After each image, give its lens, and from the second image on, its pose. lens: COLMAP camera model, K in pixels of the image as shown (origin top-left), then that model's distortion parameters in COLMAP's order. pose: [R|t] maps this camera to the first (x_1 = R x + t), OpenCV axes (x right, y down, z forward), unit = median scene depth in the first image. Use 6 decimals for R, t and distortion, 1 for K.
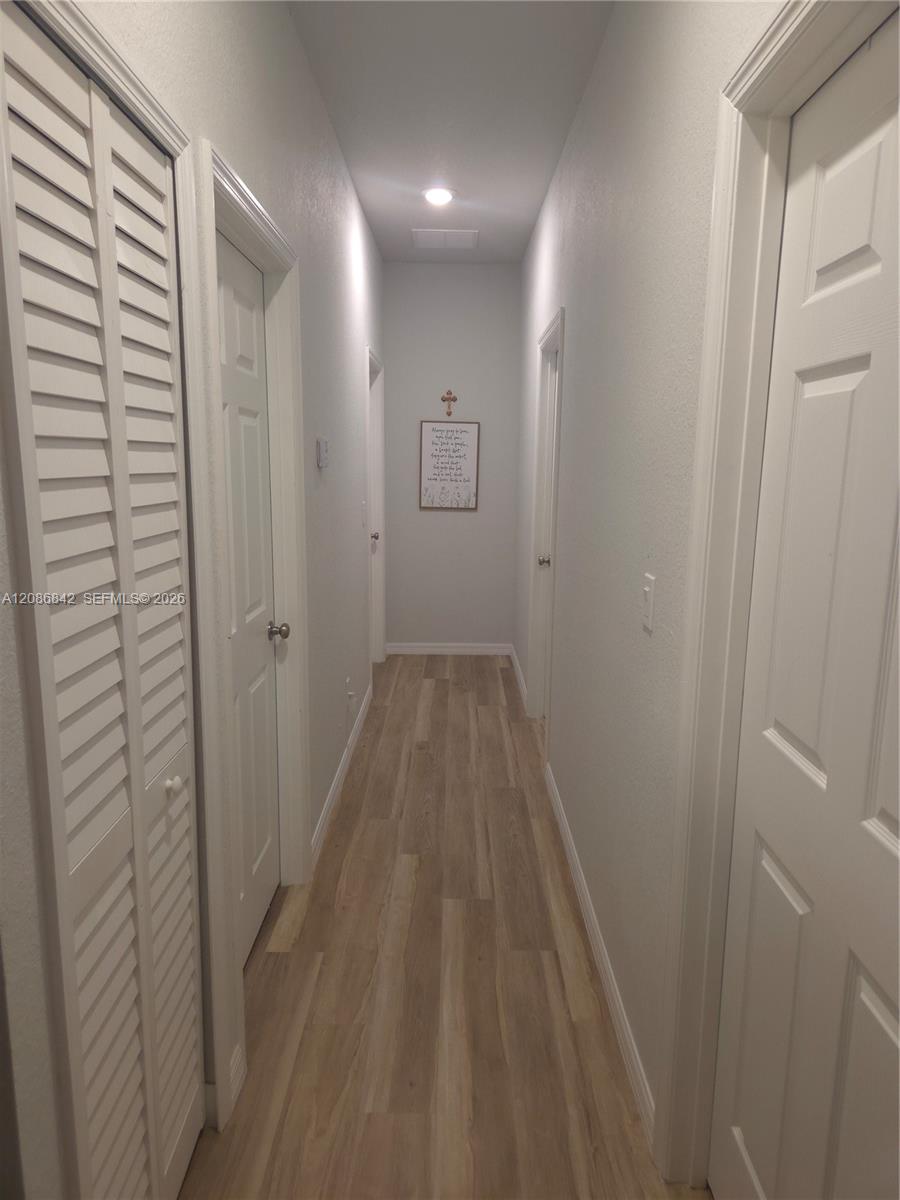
lens RADIAL K [[810.9, 0, 450.0], [0, 810.9, 600.0], [0, 0, 1]] dist [0.071487, -0.063216]
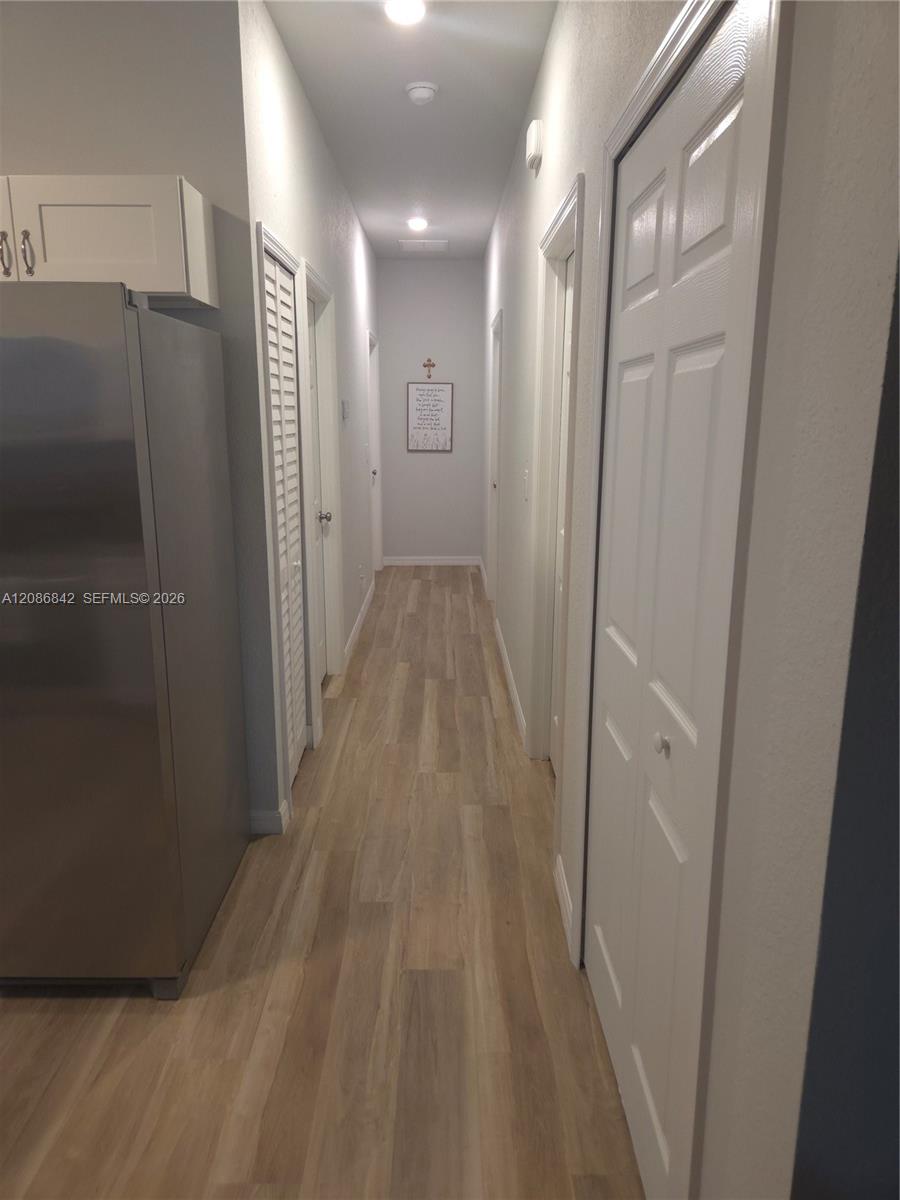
lens RADIAL K [[807.5, 0, 437.4], [0, 807.5, 596.1], [0, 0, 1]] dist [0.068645, -0.054662]
pose [[0.999921, -0.012420, -0.002135, 0.018099], [0.012513, 0.998613, 0.051142, 0.093996], [0.001497, -0.051165, 0.998689, -0.534368]]
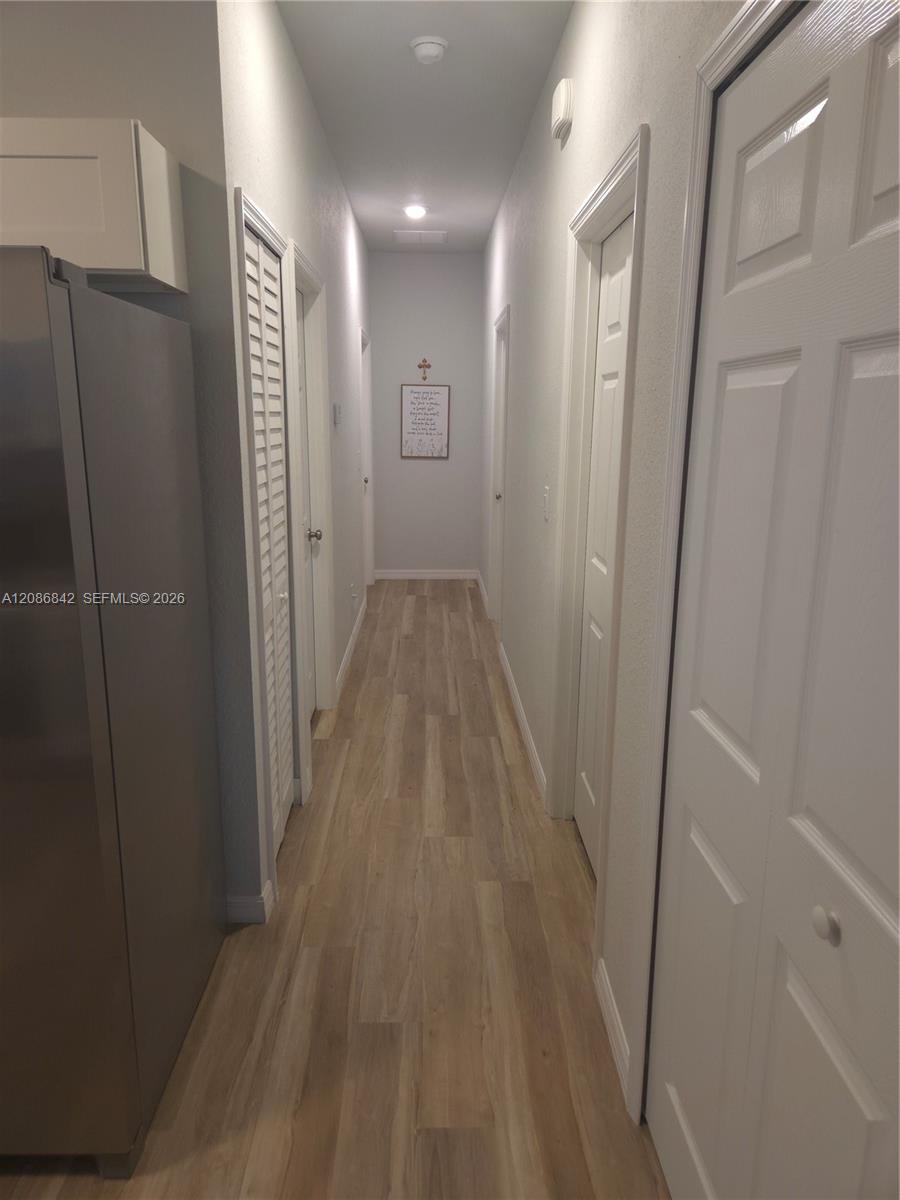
lens RADIAL K [[809.9, 0, 439.8], [0, 809.9, 600.8], [0, 0, 1]] dist [0.068199, -0.058435]
pose [[0.999777, -0.010578, 0.018302, -0.007070], [0.009569, 0.998476, 0.054356, 0.063379], [-0.018849, -0.054169, 0.998354, -0.397292]]
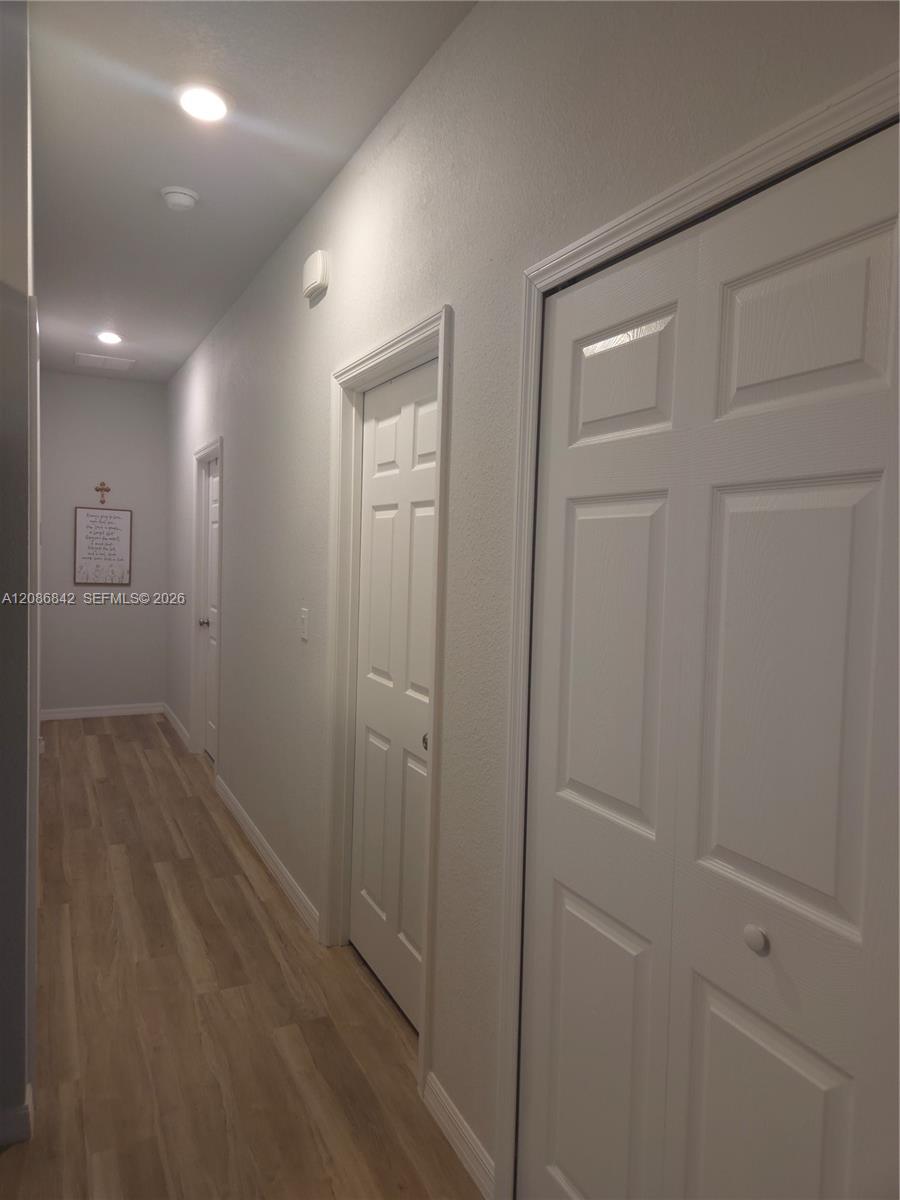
lens RADIAL K [[810.9, 0, 450.0], [0, 810.9, 600.0], [0, 0, 1]] dist [0.071487, -0.063216]
pose [[0.893598, -0.012055, 0.448706, -0.146298], [0.058861, 0.994154, -0.090513, 0.071498], [-0.444992, 0.107294, 0.889084, -0.393087]]
